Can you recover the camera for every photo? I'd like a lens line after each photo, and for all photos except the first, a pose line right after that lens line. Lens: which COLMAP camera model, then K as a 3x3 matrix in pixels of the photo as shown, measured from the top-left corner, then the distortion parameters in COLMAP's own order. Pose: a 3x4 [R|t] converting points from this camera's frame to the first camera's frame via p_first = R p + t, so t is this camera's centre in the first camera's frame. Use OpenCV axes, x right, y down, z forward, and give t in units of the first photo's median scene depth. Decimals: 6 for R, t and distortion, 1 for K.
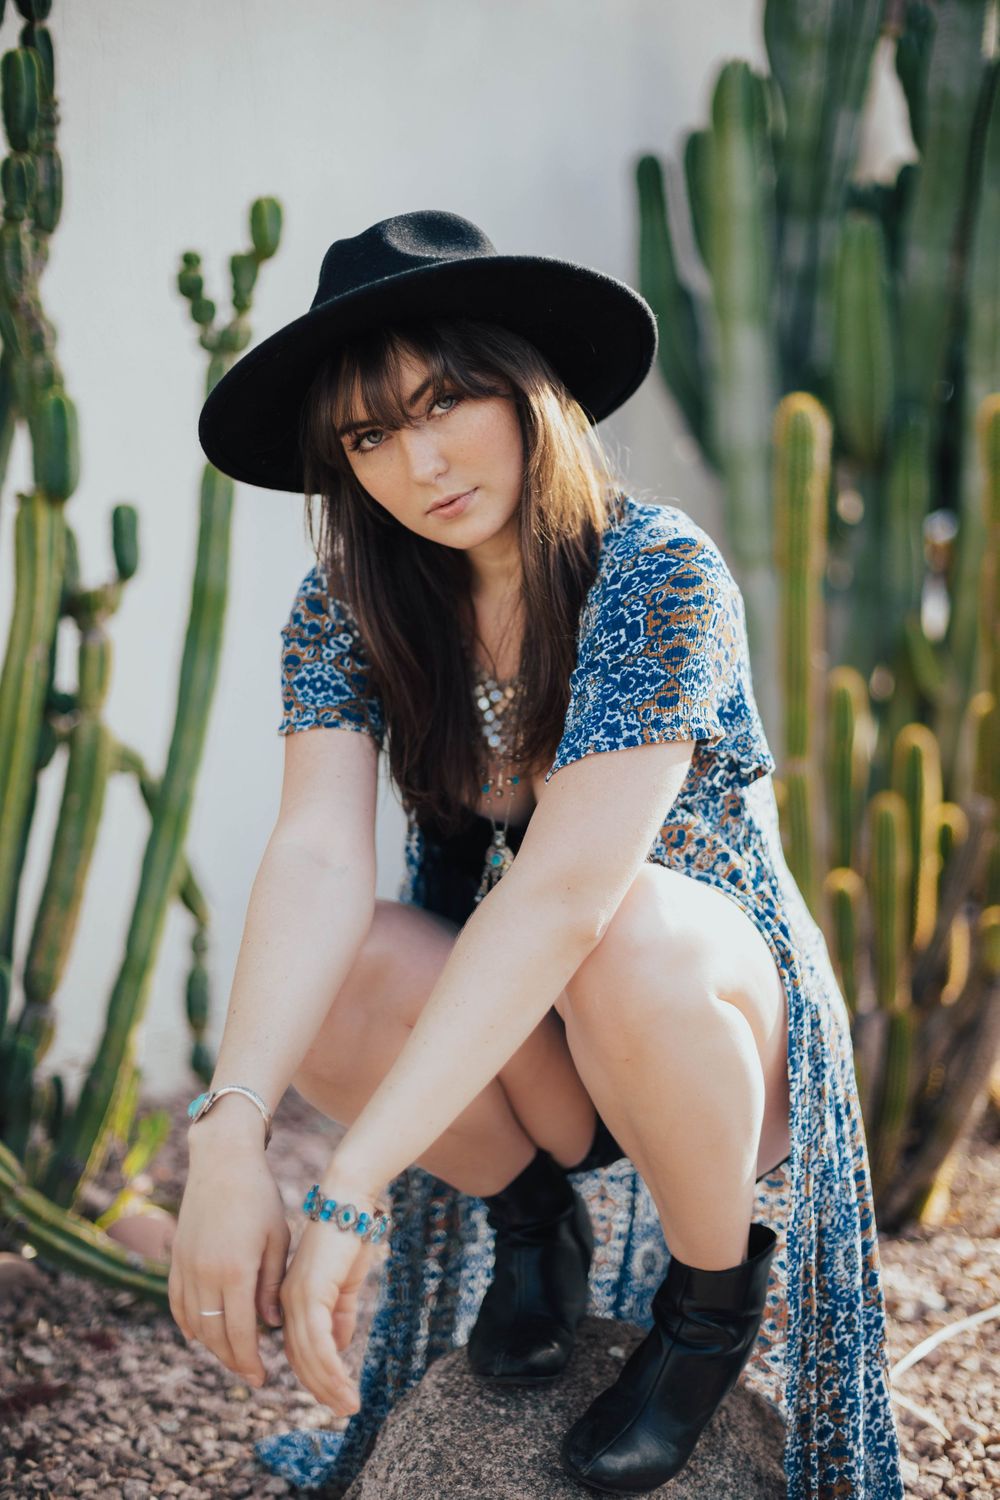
lens RADIAL K [[2165.6, 0, 500.0], [0, 2165.6, 750.0], [0, 0, 1]] dist [-0.127295, 0.037765]
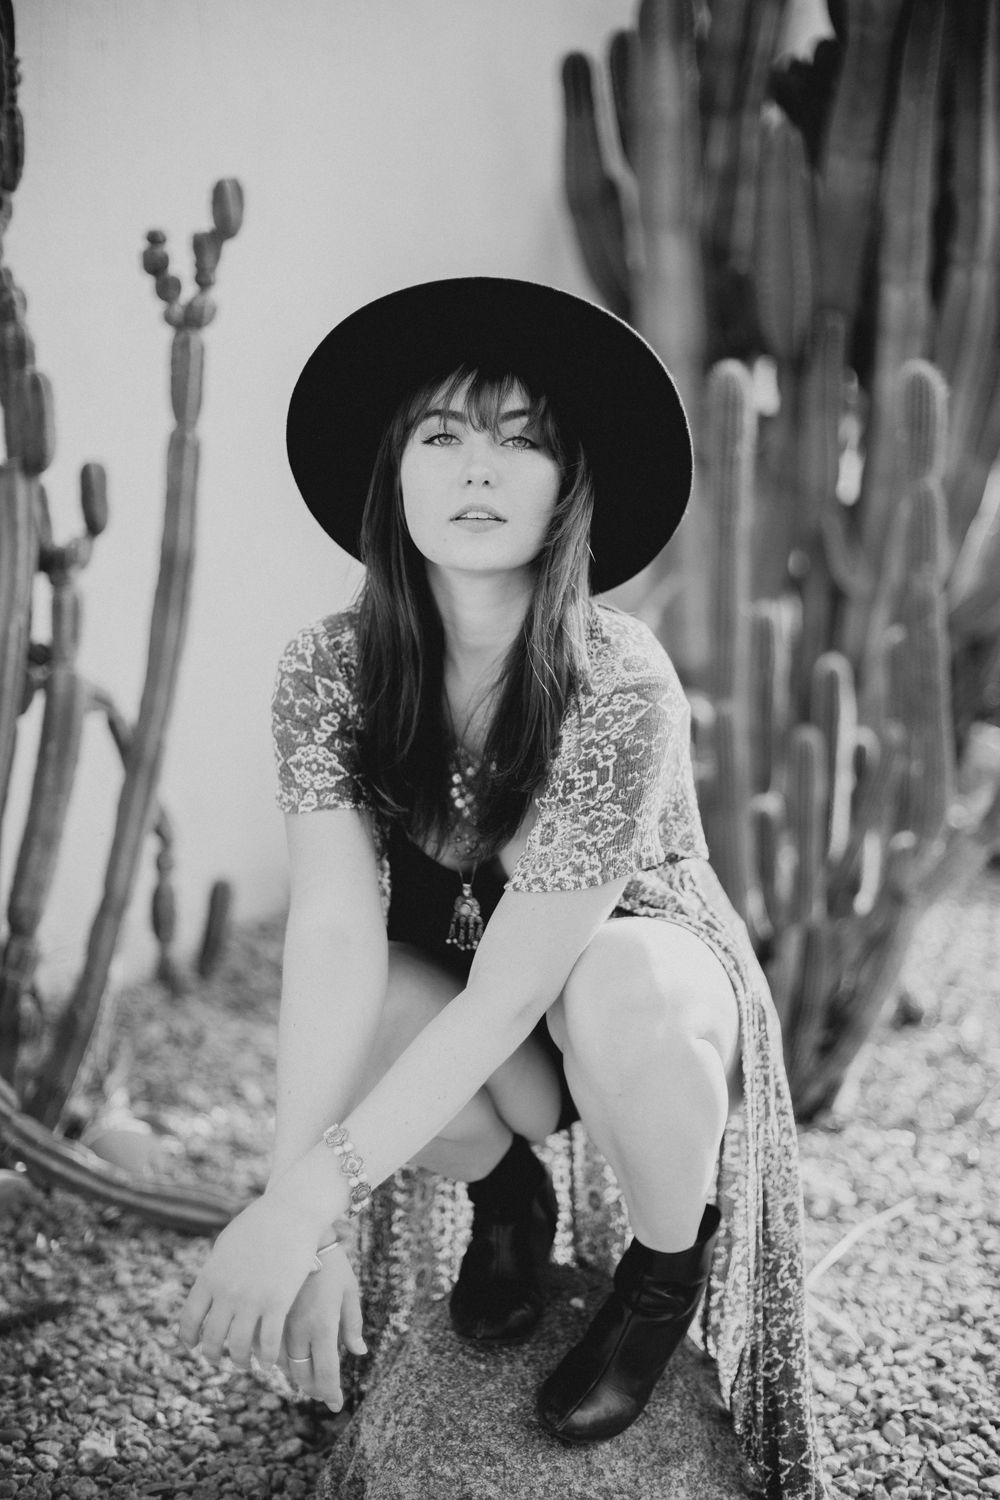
lens RADIAL K [[2148.1, 0, 500.0], [0, 2148.1, 750.0], [0, 0, 1]] dist [-0.131392, 0.035170]
pose [[0.999035, -0.004700, 0.043678, -0.026722], [0.000435, 0.995269, 0.097162, -0.093989], [-0.043928, -0.097049, 0.994310, -0.076243]]
